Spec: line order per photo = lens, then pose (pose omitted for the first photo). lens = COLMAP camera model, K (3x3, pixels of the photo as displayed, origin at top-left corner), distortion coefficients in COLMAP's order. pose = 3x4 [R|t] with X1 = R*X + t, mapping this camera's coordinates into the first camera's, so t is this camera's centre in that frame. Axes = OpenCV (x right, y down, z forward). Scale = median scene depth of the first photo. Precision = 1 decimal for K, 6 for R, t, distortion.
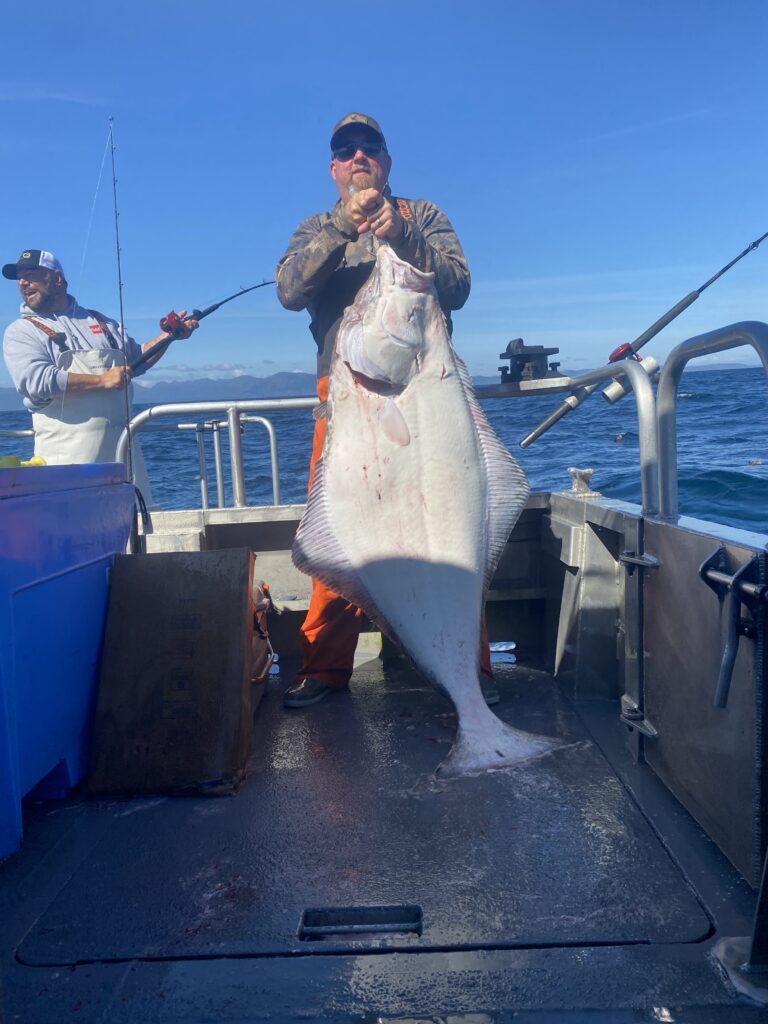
lens RADIAL K [[765.3, 0, 384.0], [0, 765.3, 512.0], [0, 0, 1]] dist [0.002384, -0.006160]
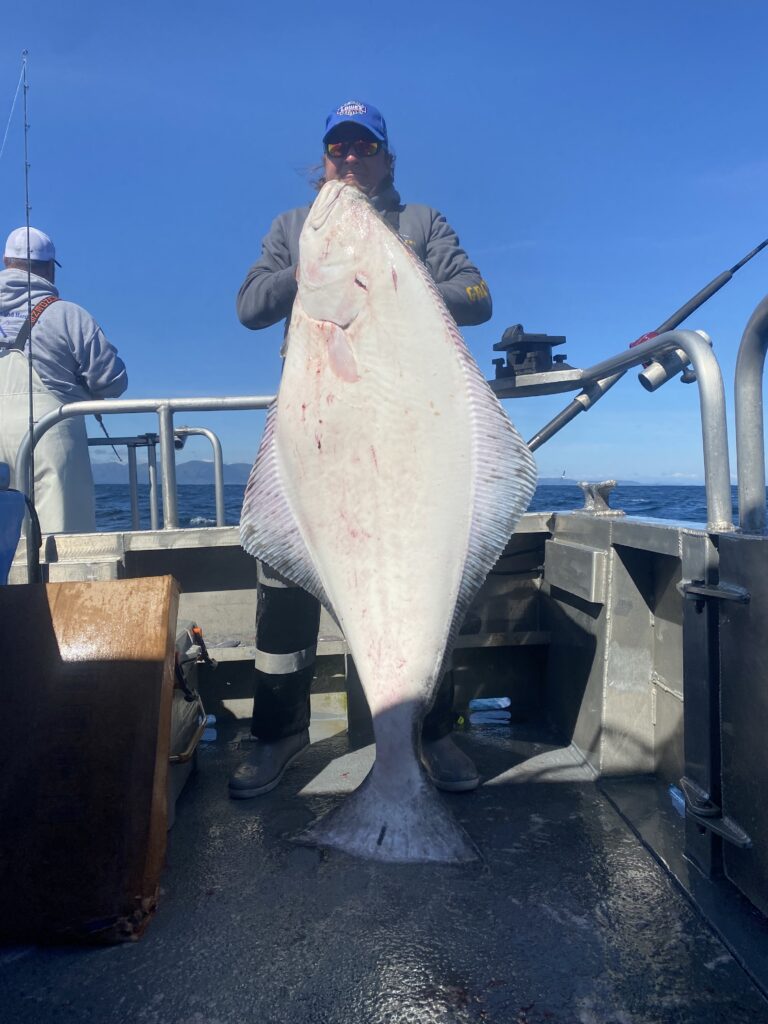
lens RADIAL K [[779.0, 0, 387.6], [0, 779.0, 488.9], [0, 0, 1]] dist [-0.007481, -0.000284]
pose [[0.998072, 0.009458, 0.061347, -0.014788], [-0.004409, 0.996629, -0.081921, 0.021080], [-0.061915, 0.081493, 0.994749, 0.212734]]
